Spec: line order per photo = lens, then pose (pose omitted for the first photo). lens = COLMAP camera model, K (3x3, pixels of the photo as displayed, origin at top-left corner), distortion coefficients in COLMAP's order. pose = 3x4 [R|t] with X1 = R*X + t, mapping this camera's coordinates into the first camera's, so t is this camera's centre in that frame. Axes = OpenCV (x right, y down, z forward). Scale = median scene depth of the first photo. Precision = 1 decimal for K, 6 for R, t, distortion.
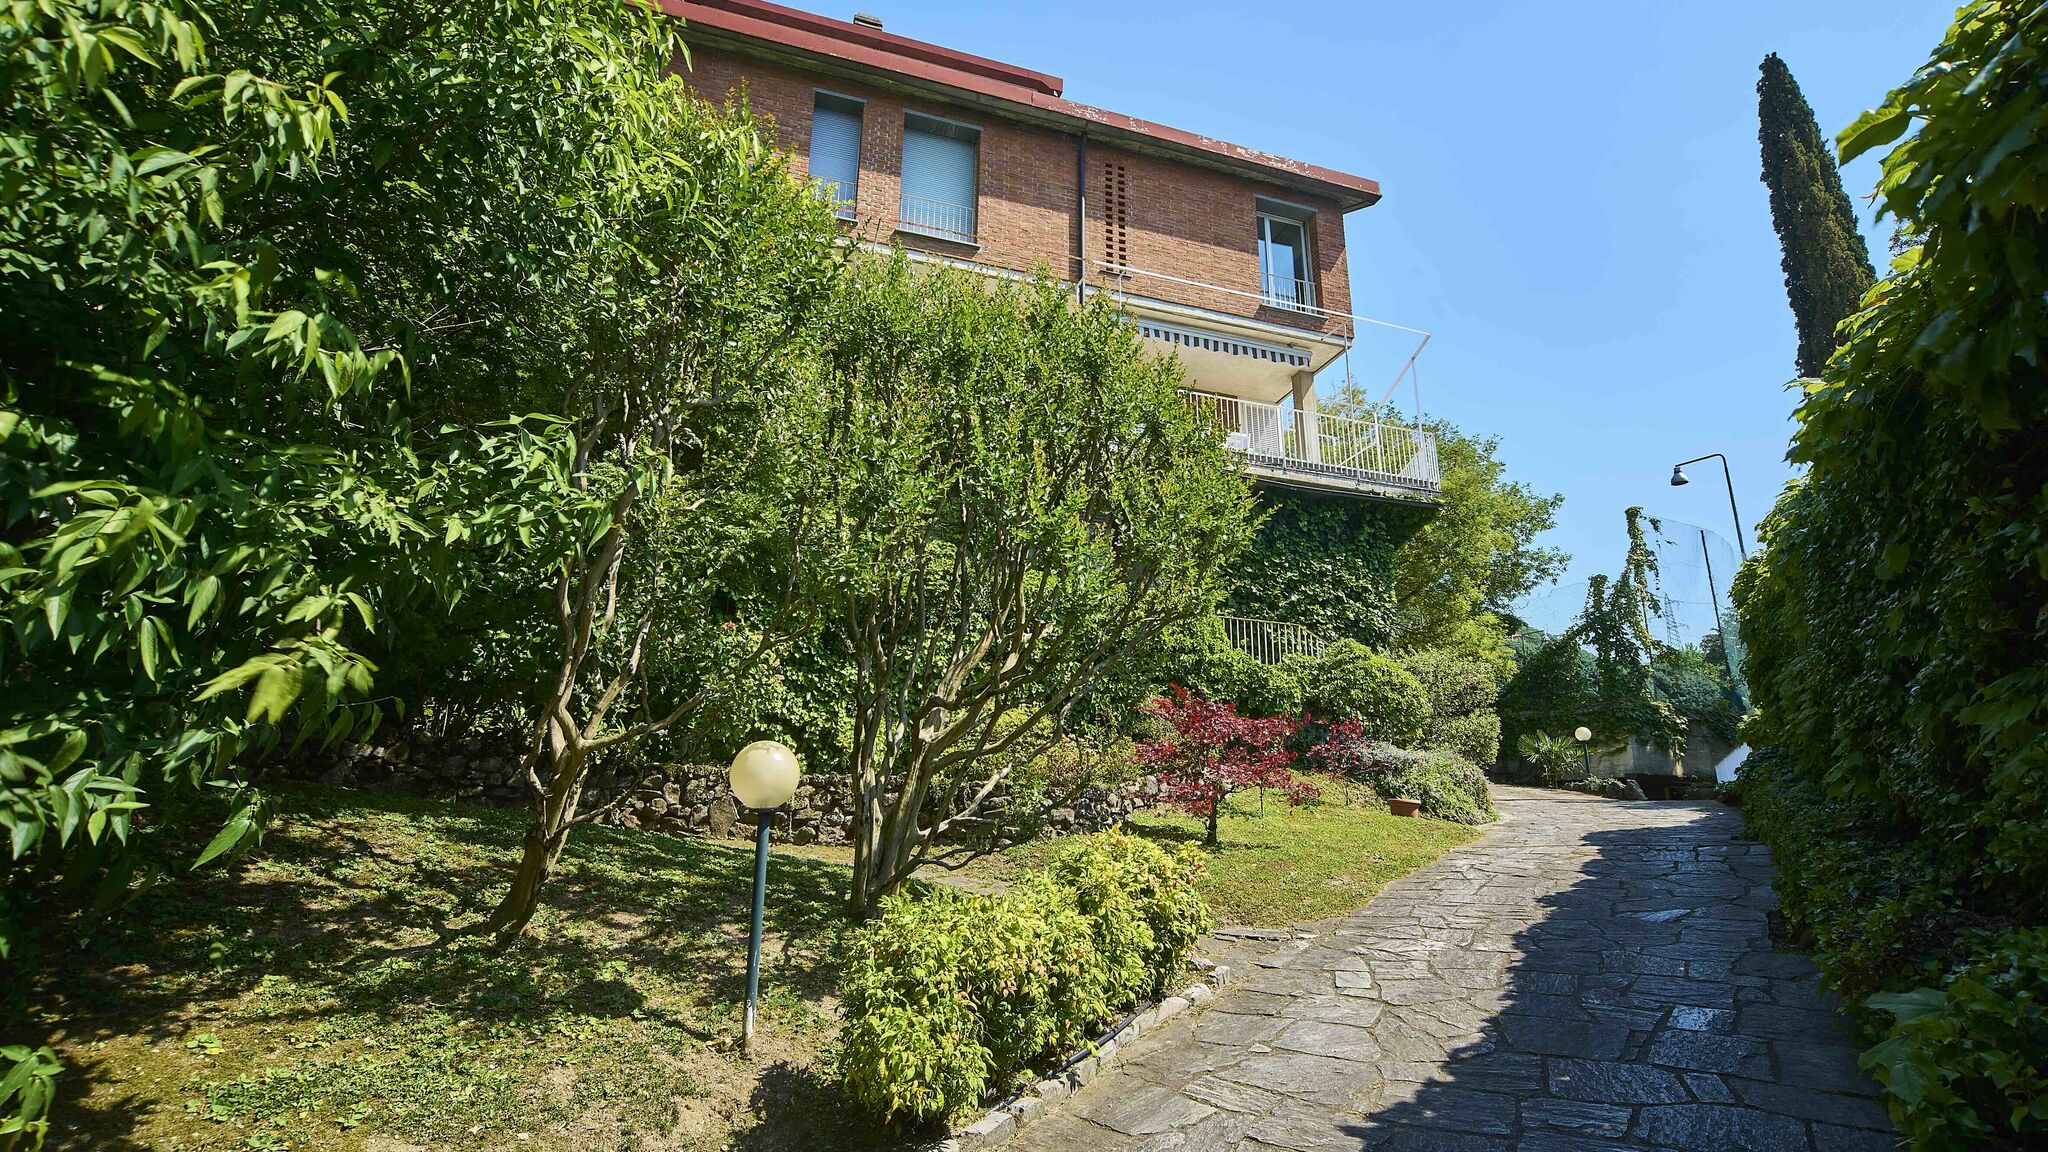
lens RADIAL K [[935.0, 0, 1024.0], [0, 935.0, 576.0], [0, 0, 1]] dist [-0.017083, 0.000185]
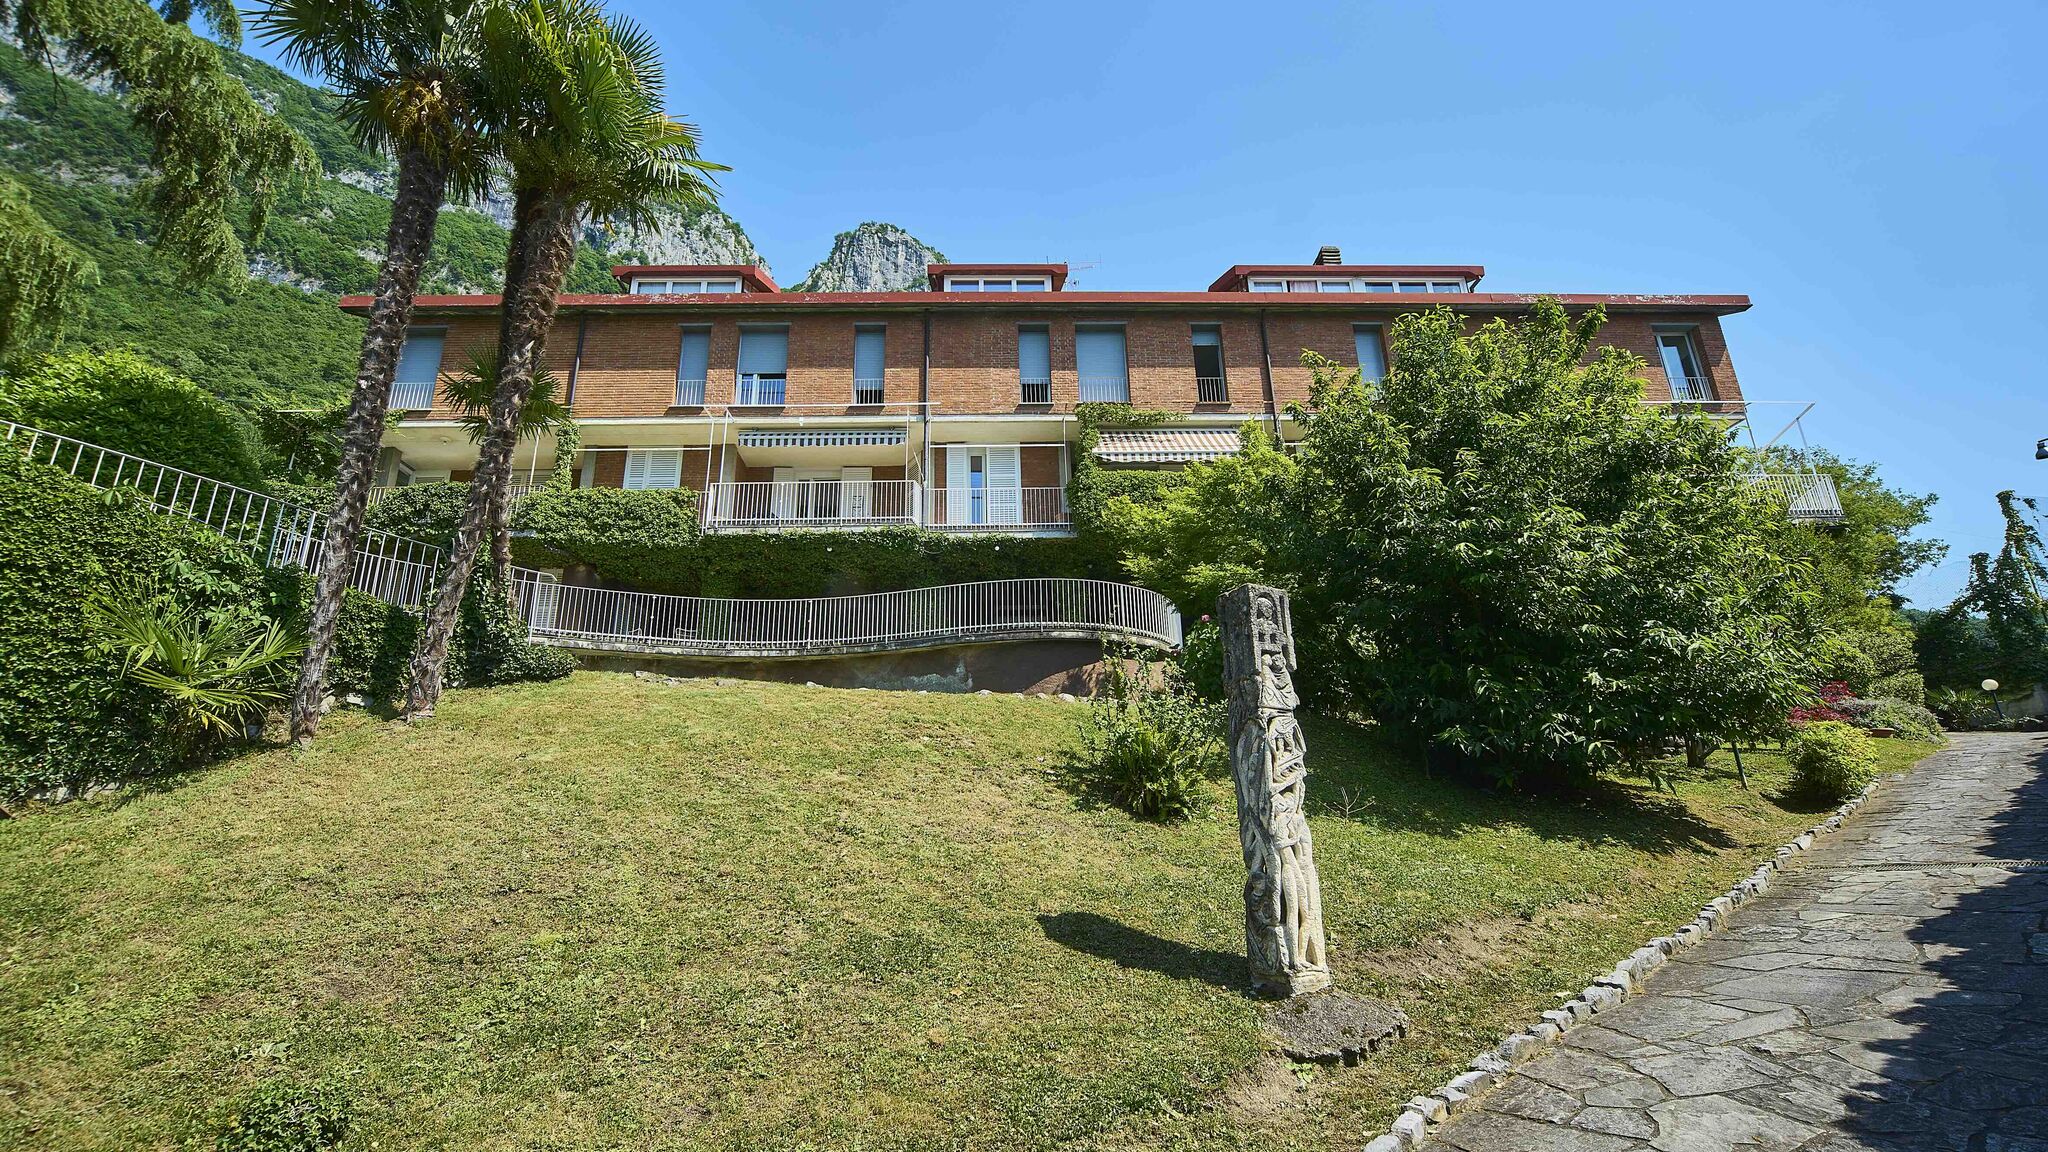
lens RADIAL K [[861.6, 0, 1024.0], [0, 861.6, 576.0], [0, 0, 1]] dist [-0.010476, 0.001025]
pose [[0.960262, -0.114227, -0.254656, -0.412453], [0.105729, 0.993290, -0.046861, -0.071728], [0.258300, 0.018074, 0.965896, -0.543092]]
